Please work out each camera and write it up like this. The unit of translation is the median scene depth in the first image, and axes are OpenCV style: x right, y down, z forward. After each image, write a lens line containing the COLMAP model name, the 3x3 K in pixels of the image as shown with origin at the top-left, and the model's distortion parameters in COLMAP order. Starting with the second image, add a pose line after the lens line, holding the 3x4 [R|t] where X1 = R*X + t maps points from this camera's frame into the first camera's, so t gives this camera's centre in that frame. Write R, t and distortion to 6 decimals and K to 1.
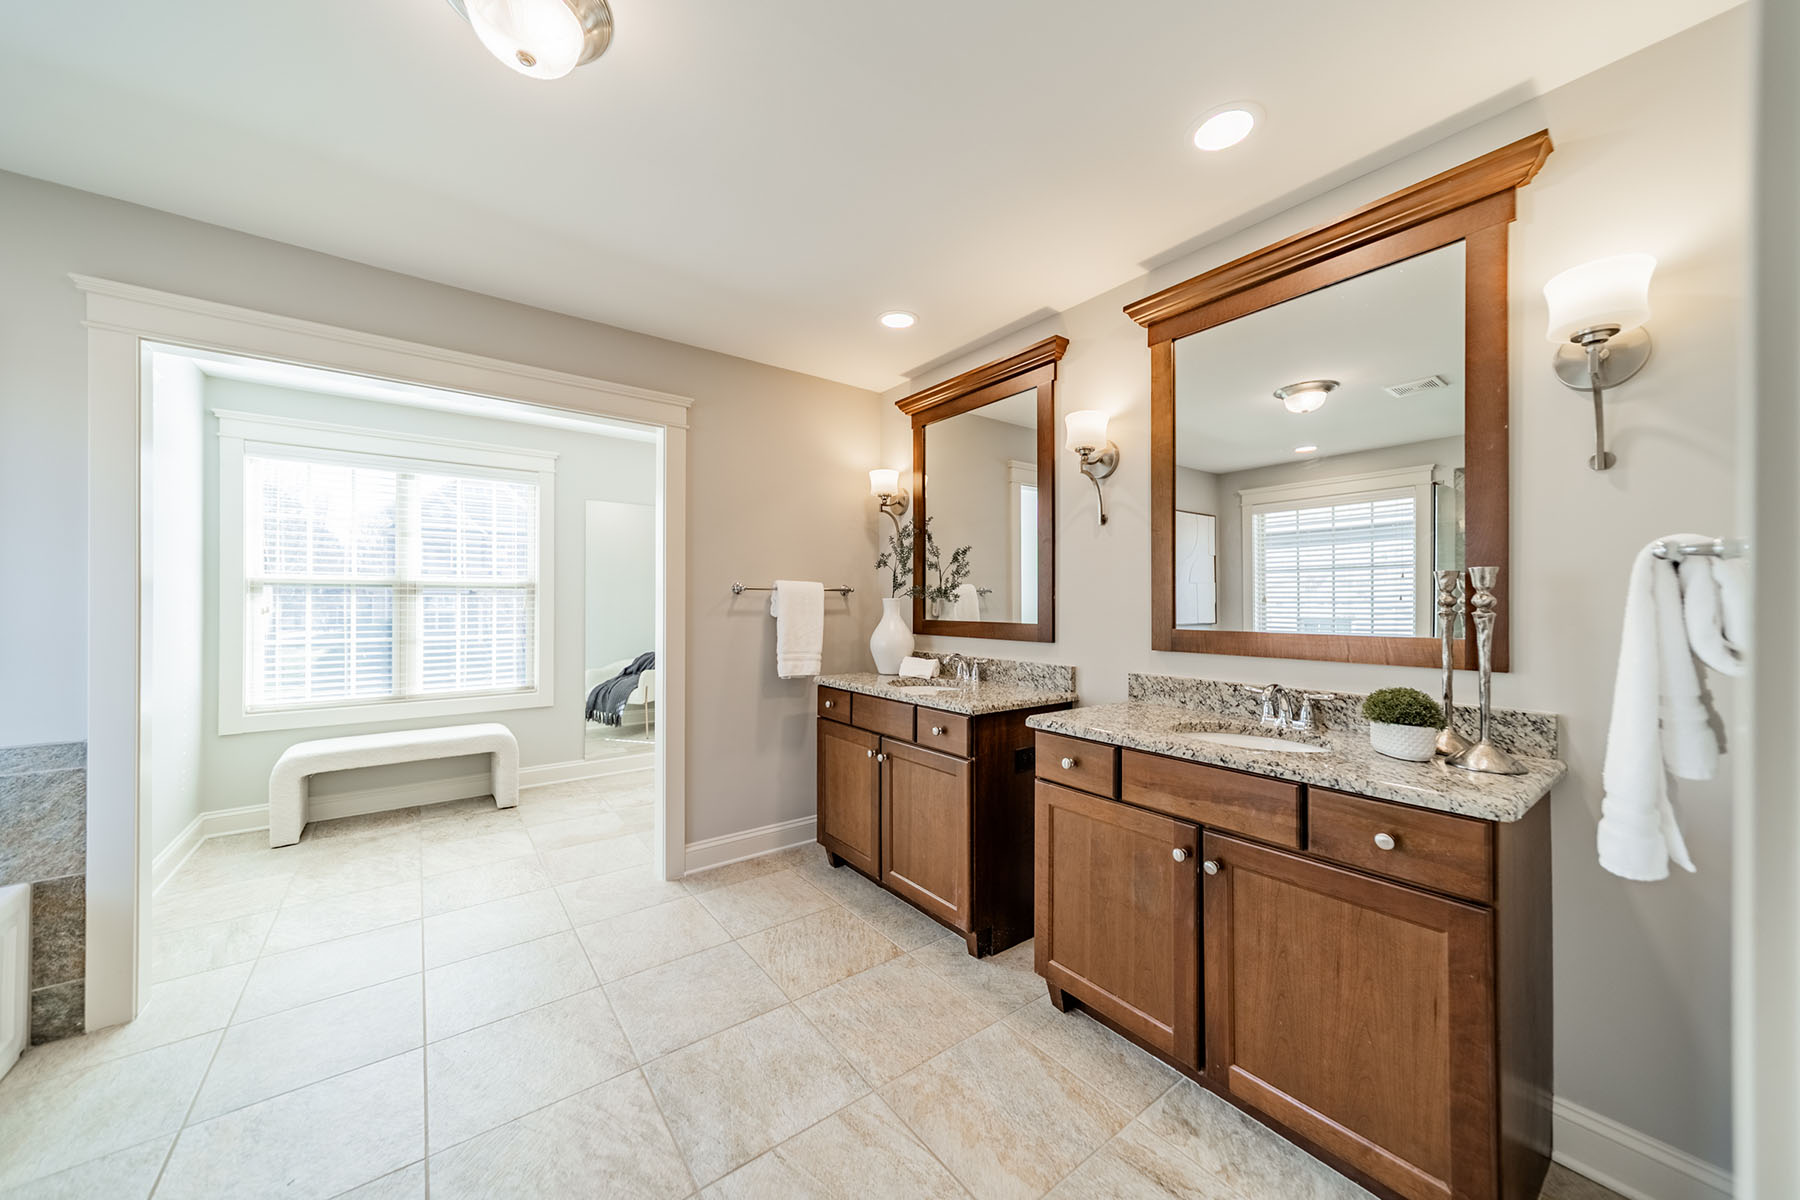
lens RADIAL K [[603.2, 0, 894.2], [0, 603.2, 603.7], [0, 0, 1]] dist [0.000289, -0.000028]
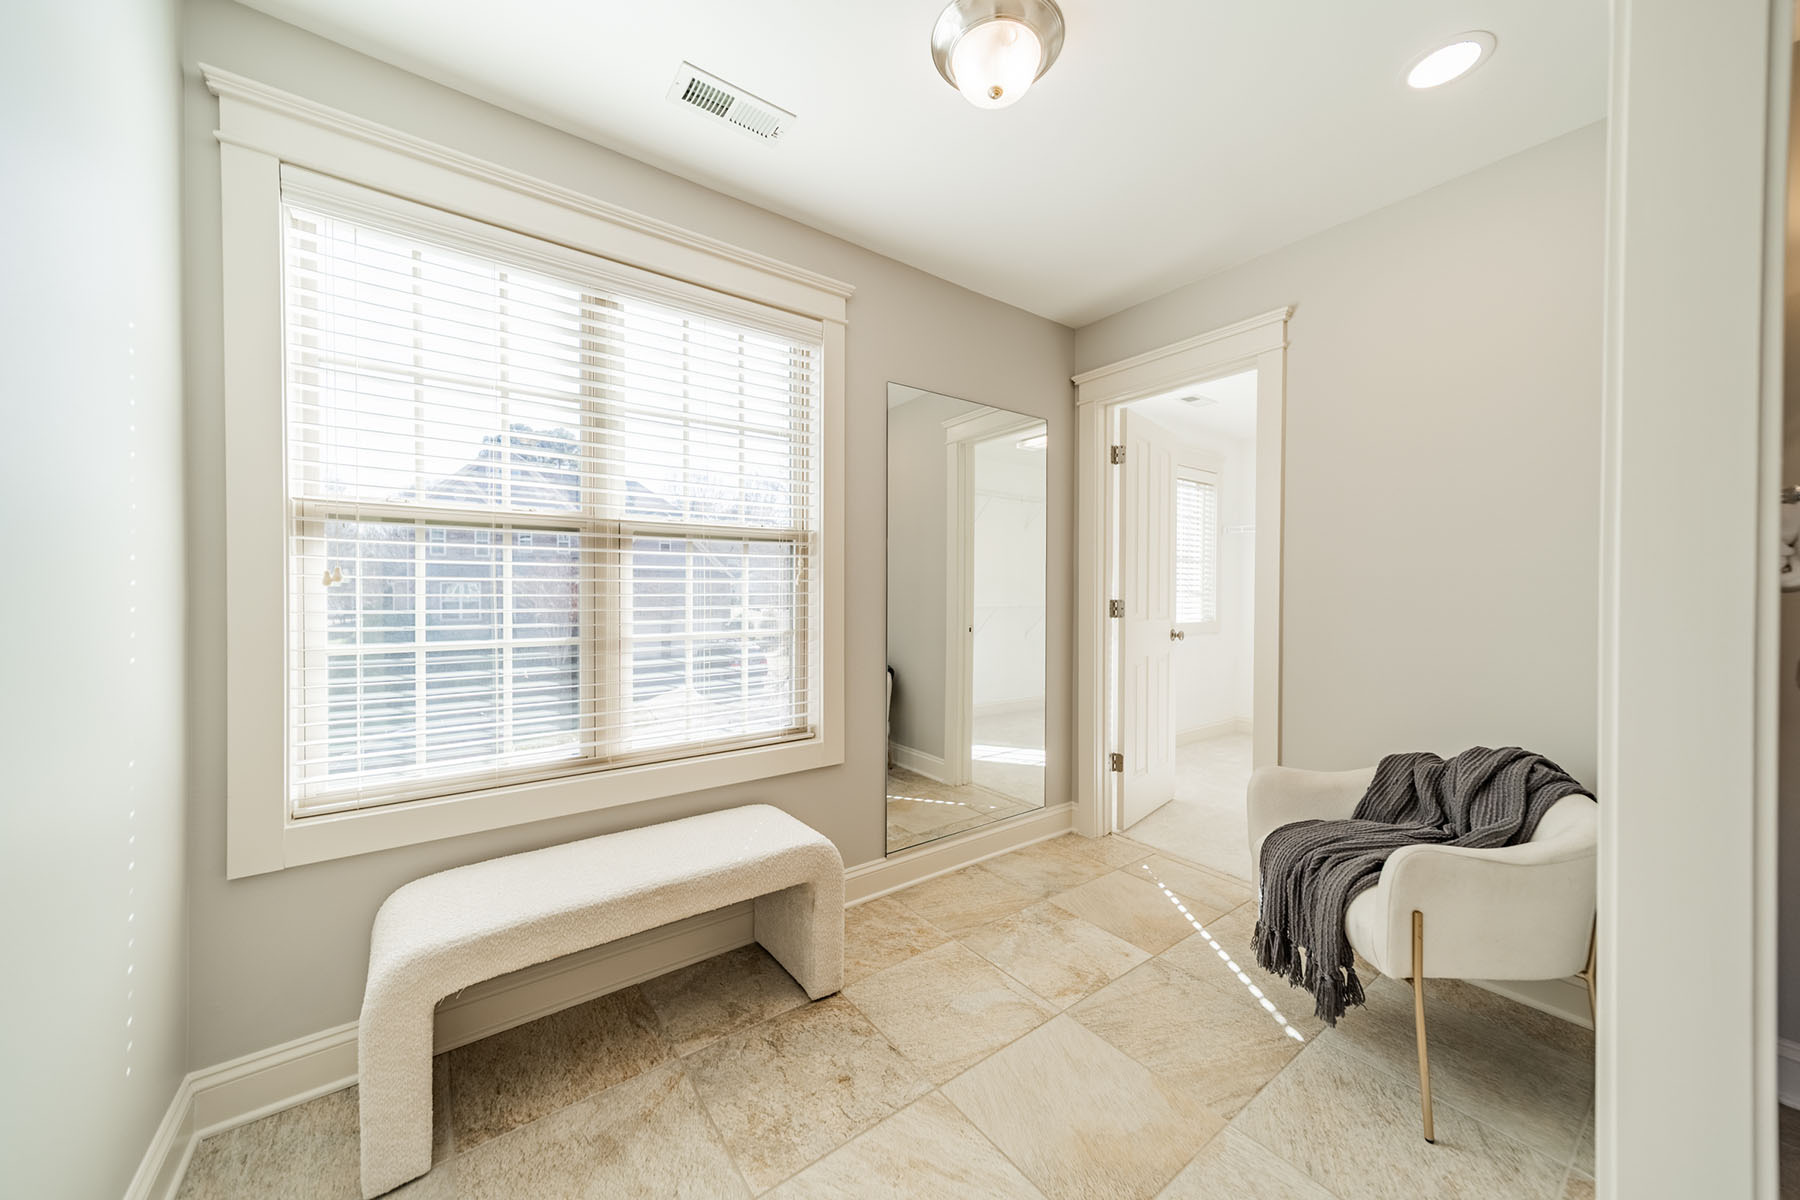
lens RADIAL K [[634.7, 0, 907.2], [0, 634.7, 598.4], [0, 0, 1]] dist [0.006723, 0.000084]
pose [[0.999628, 0.000379, -0.027270, -0.571074], [-0.000074, 0.999938, 0.011177, 0.020371], [0.027273, -0.011170, 0.999566, 0.512172]]
